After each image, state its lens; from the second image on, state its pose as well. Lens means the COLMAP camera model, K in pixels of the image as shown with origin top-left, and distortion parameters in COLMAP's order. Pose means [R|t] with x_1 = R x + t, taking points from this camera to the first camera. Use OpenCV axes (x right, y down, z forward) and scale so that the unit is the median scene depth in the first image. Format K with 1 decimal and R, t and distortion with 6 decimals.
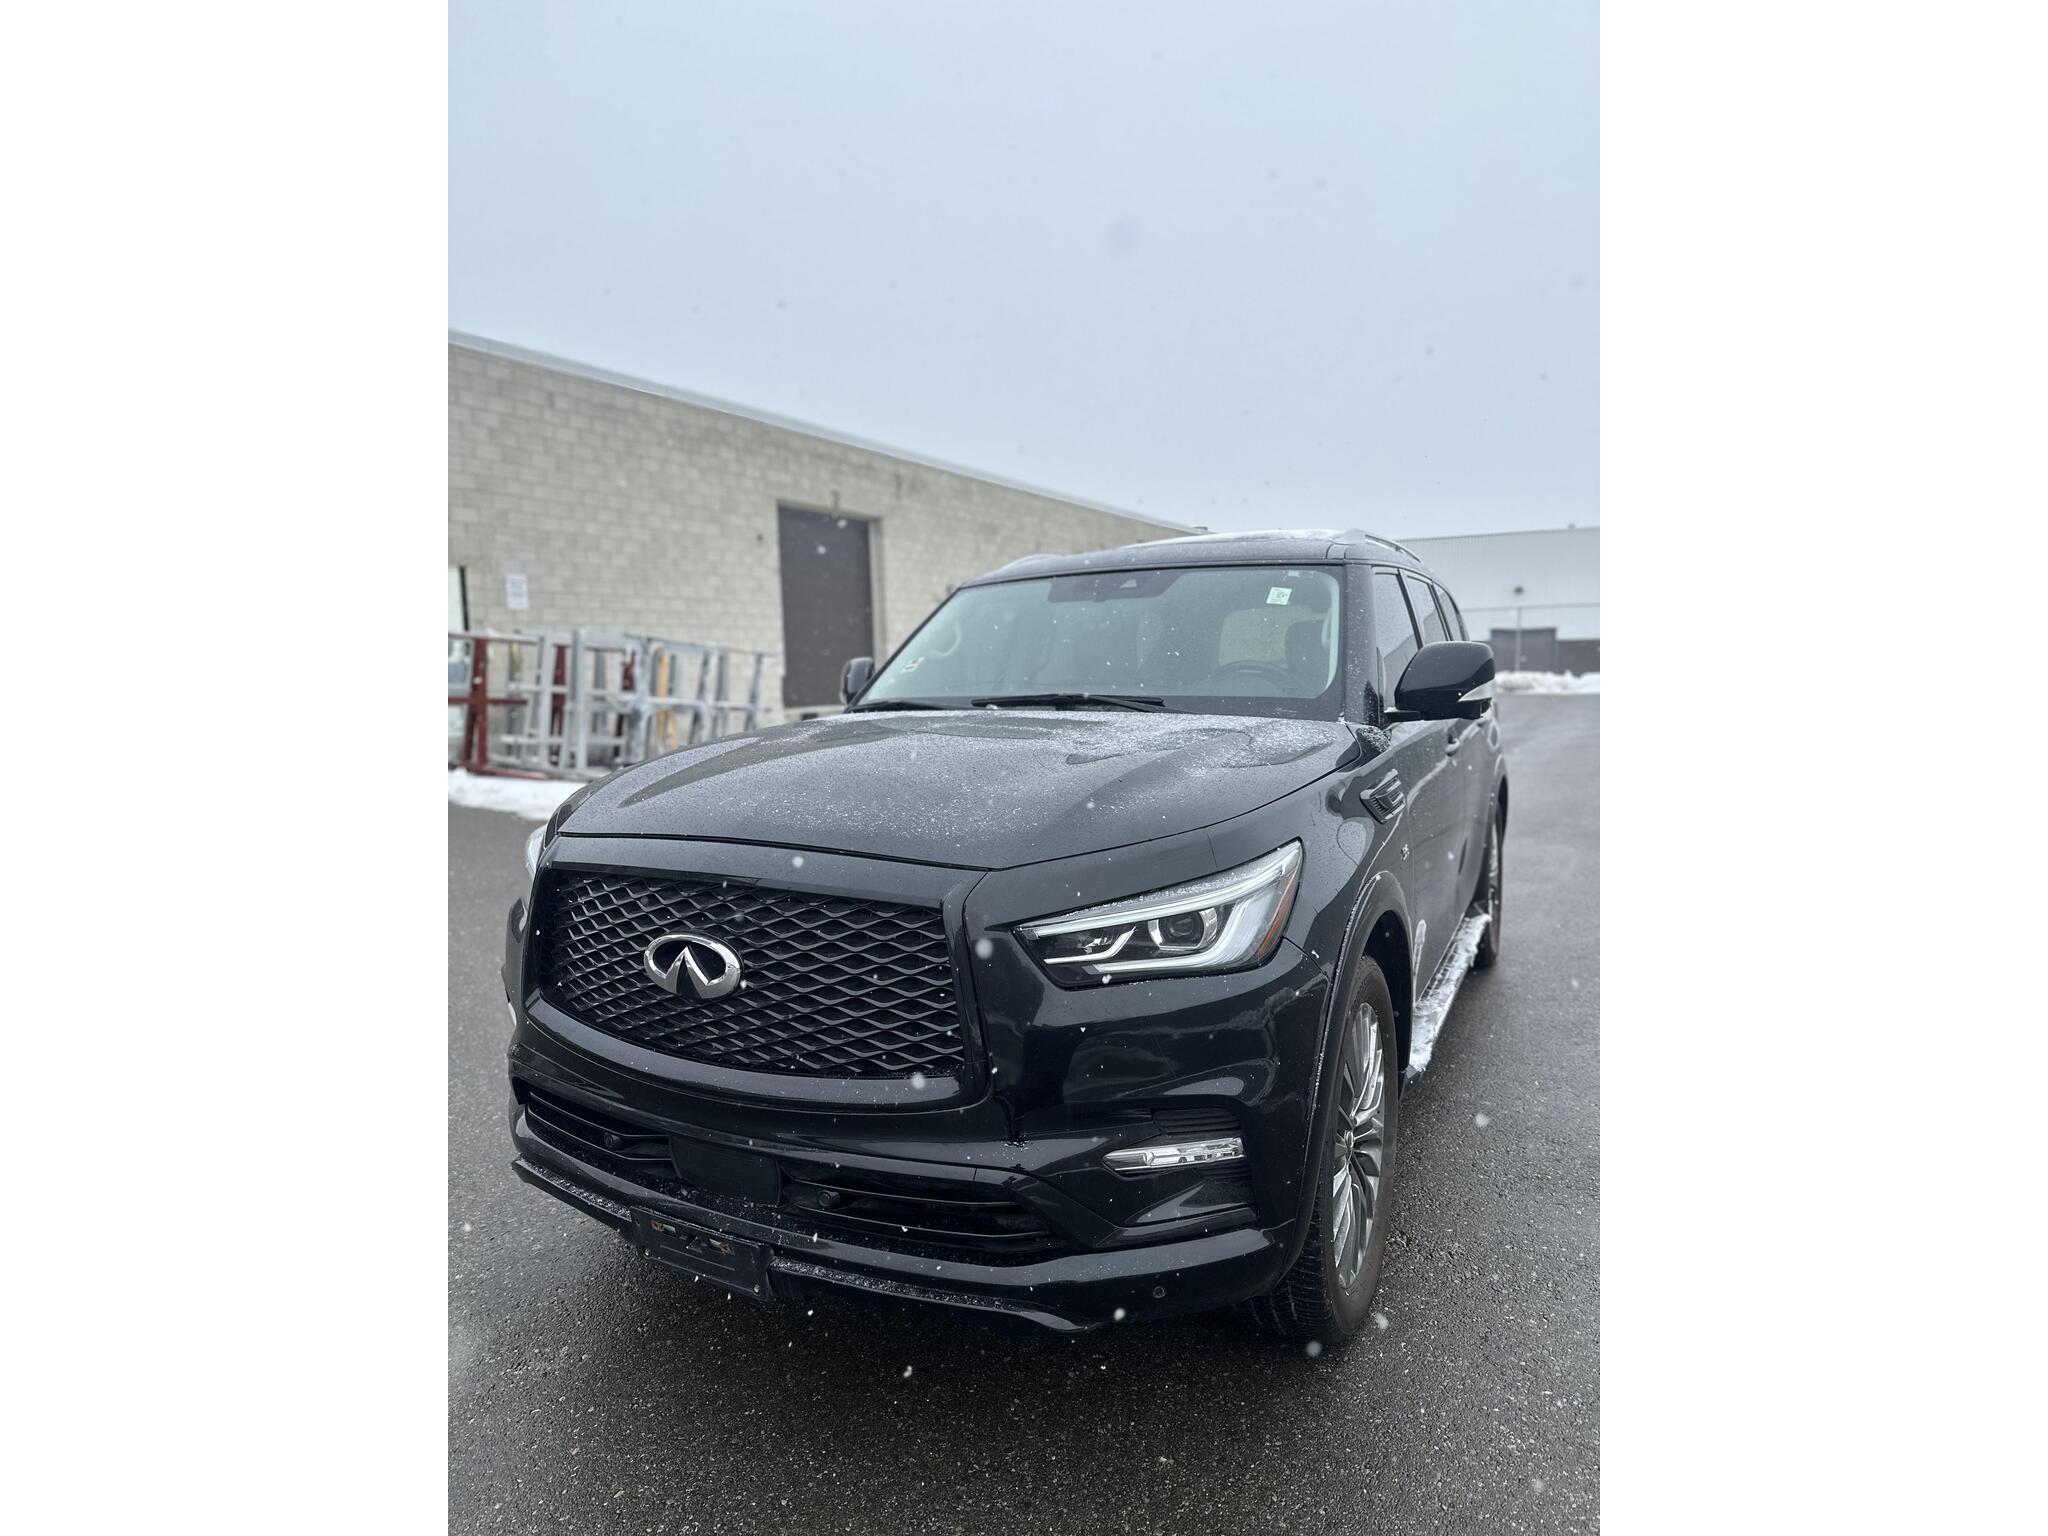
lens RADIAL K [[1107.5, 0, 1008.7], [0, 1107.5, 776.2], [0, 0, 1]] dist [0.032324, -0.000816]
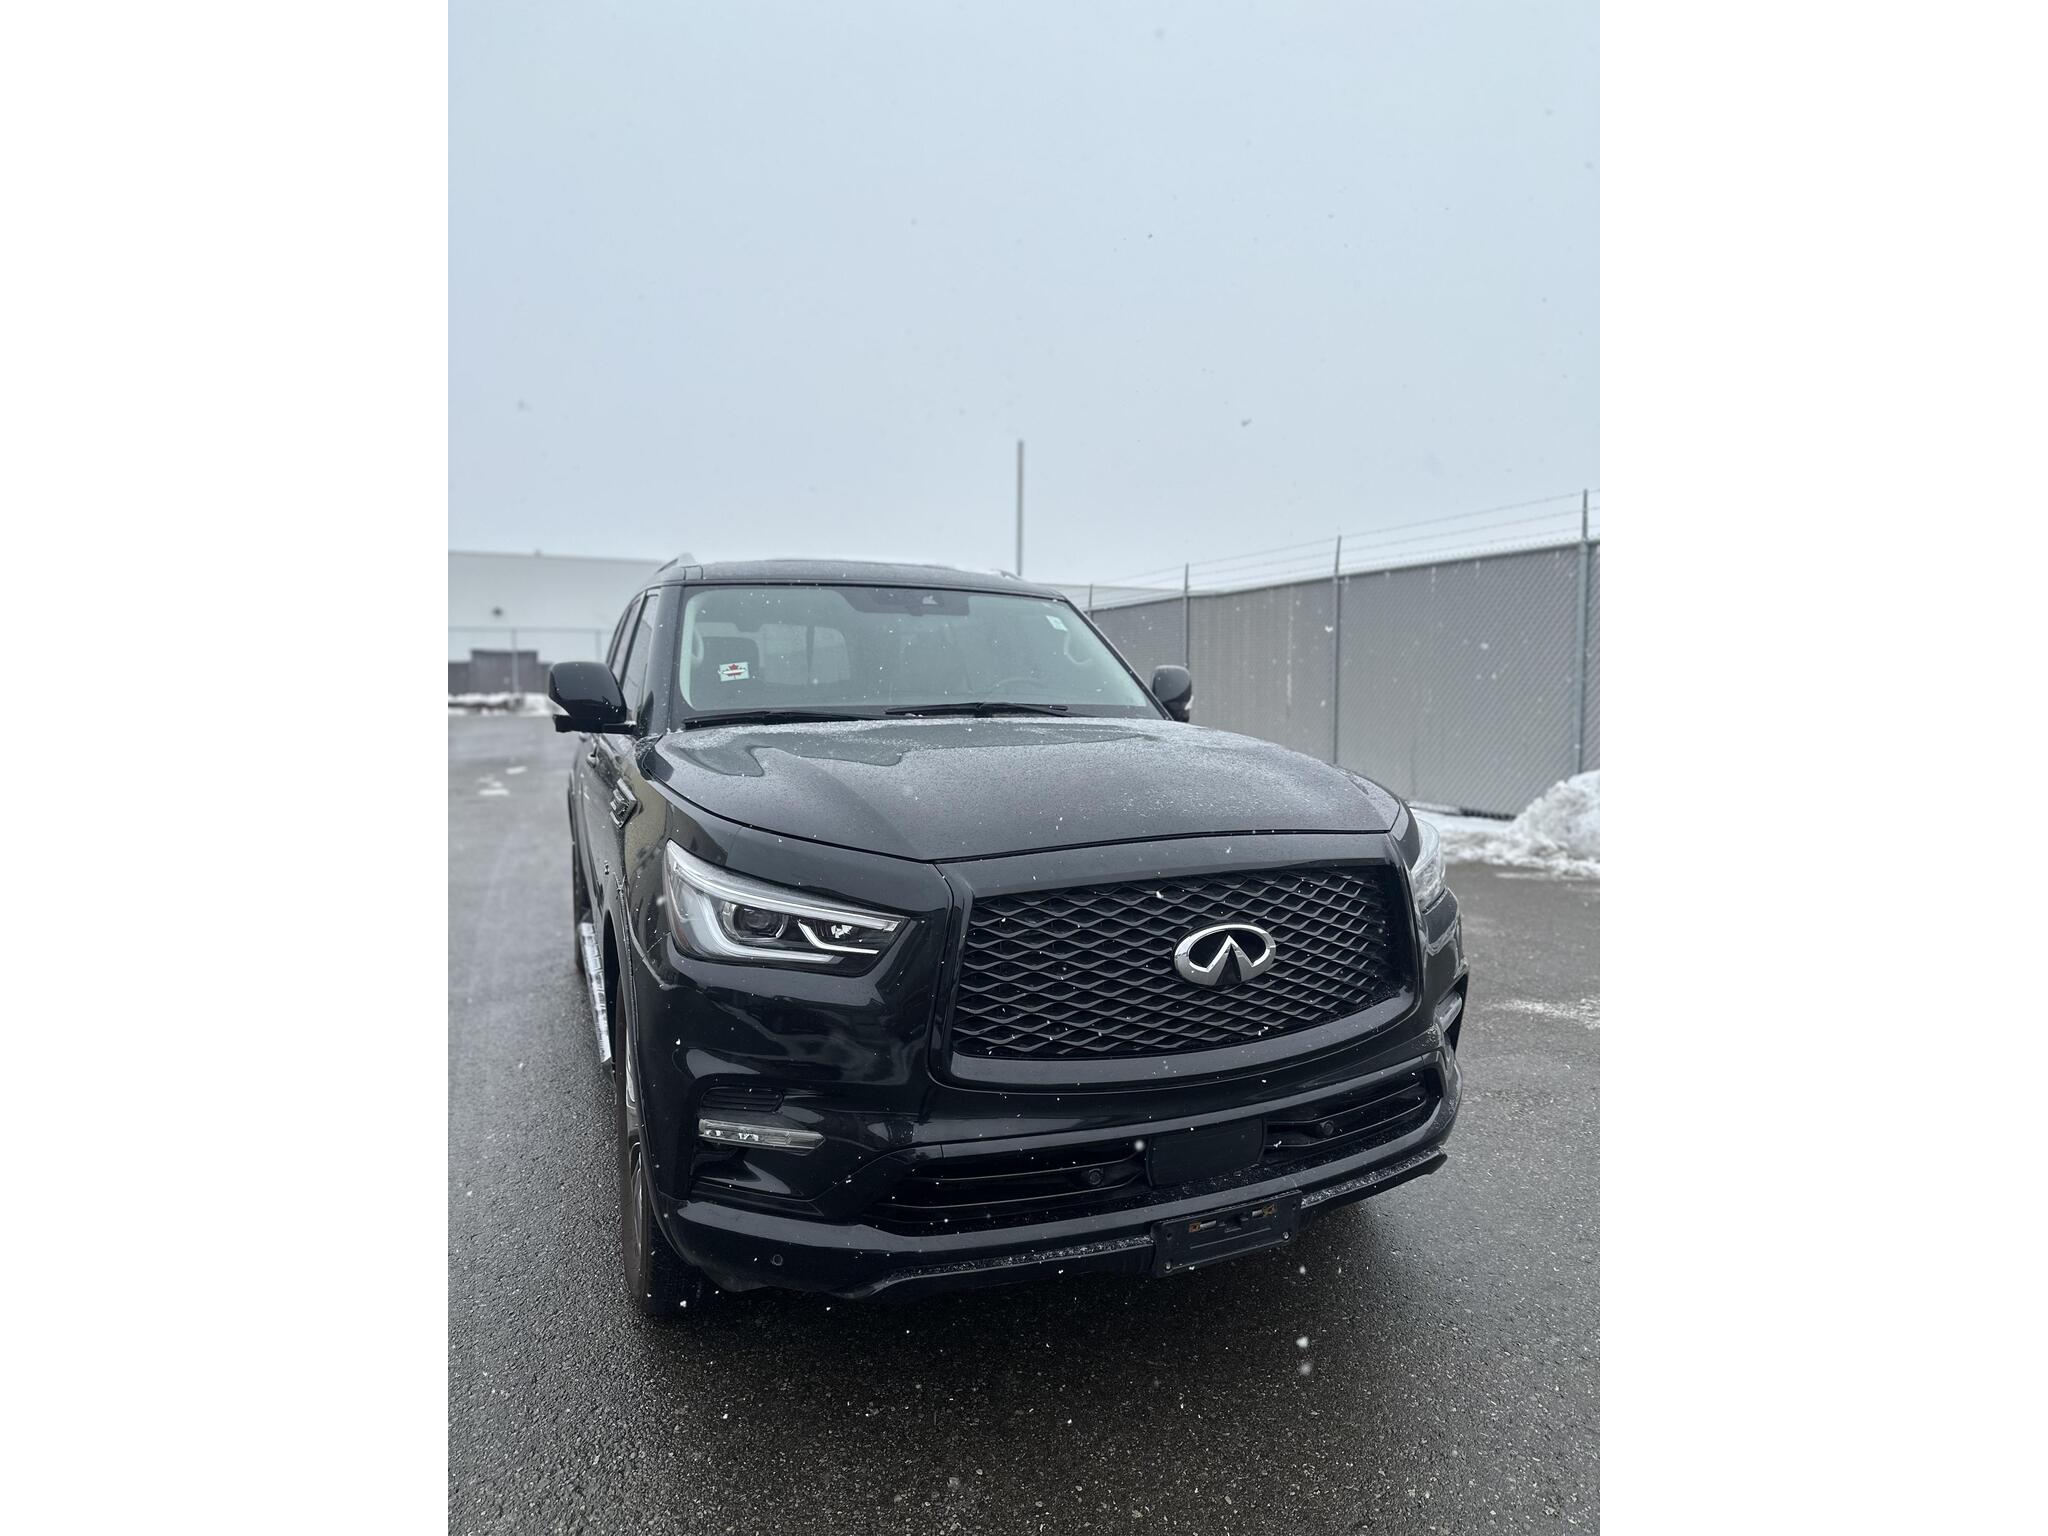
lens RADIAL K [[1107.5, 0, 1059.6], [0, 1107.5, 772.8], [0, 0, 1]] dist [0.032324, -0.000816]
pose [[0.596853, -0.039825, 0.801362, -1.181196], [0.058801, 0.998253, 0.005815, -0.014862], [-0.800193, 0.043650, 0.598152, 0.481768]]
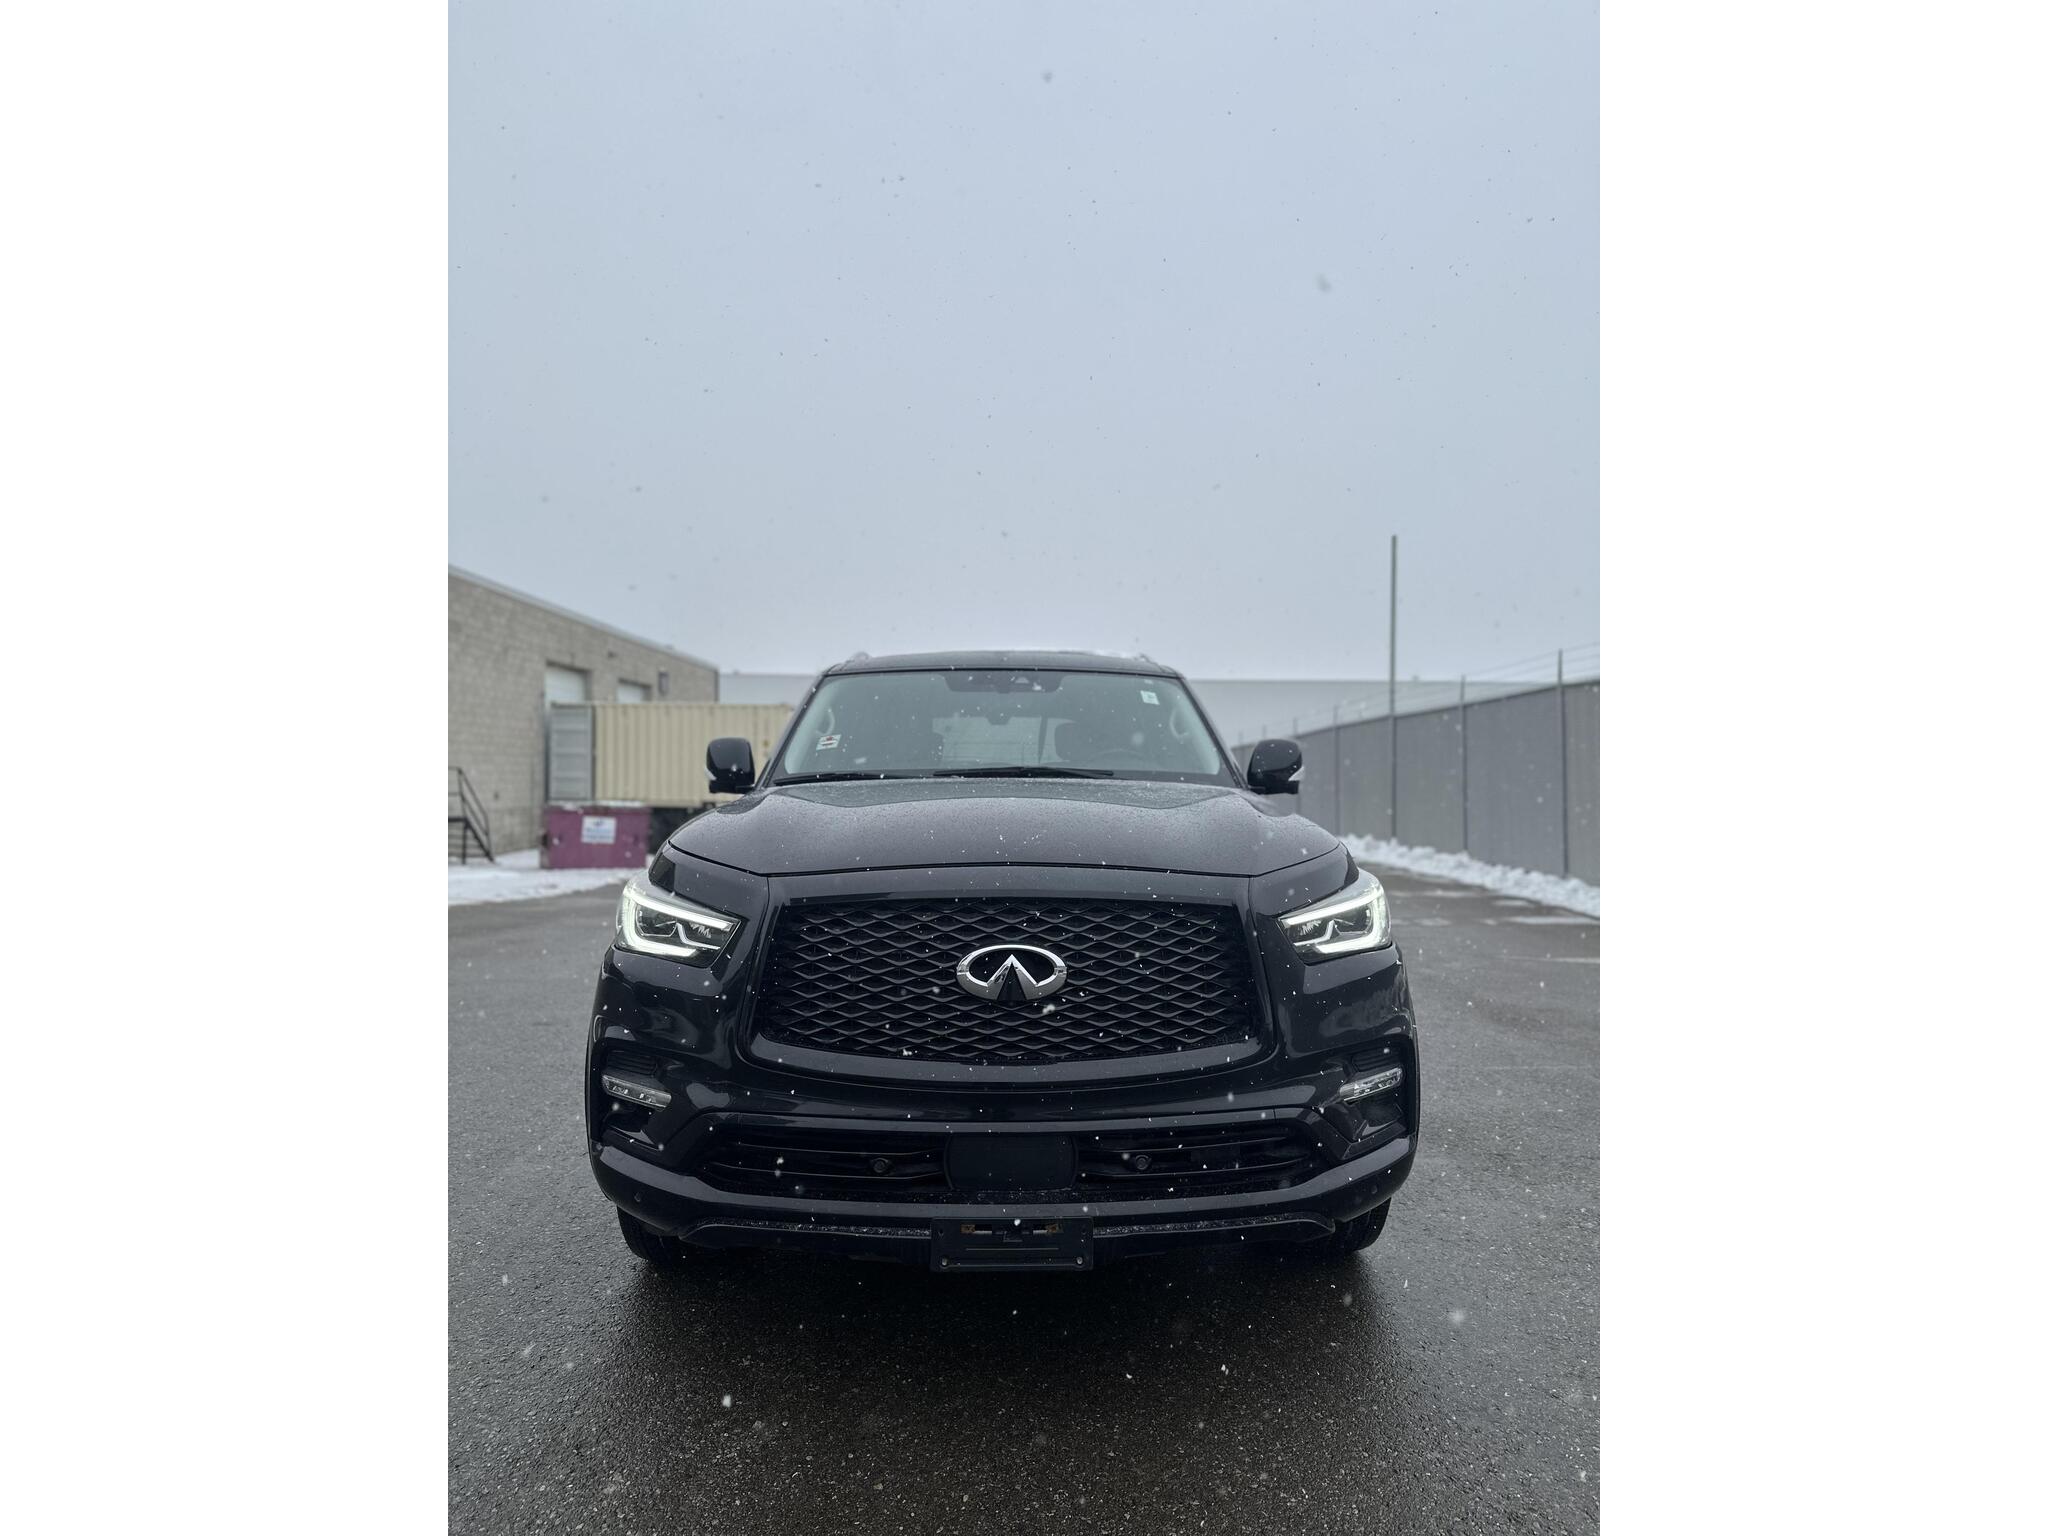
lens RADIAL K [[1107.5, 0, 1033.6], [0, 1107.5, 764.0], [0, 0, 1]] dist [0.032324, -0.000816]
pose [[0.863684, 0.034966, 0.502819, -0.820556], [0.027371, 0.992865, -0.116060, 0.089236], [-0.503290, 0.114002, 0.856565, 0.000240]]
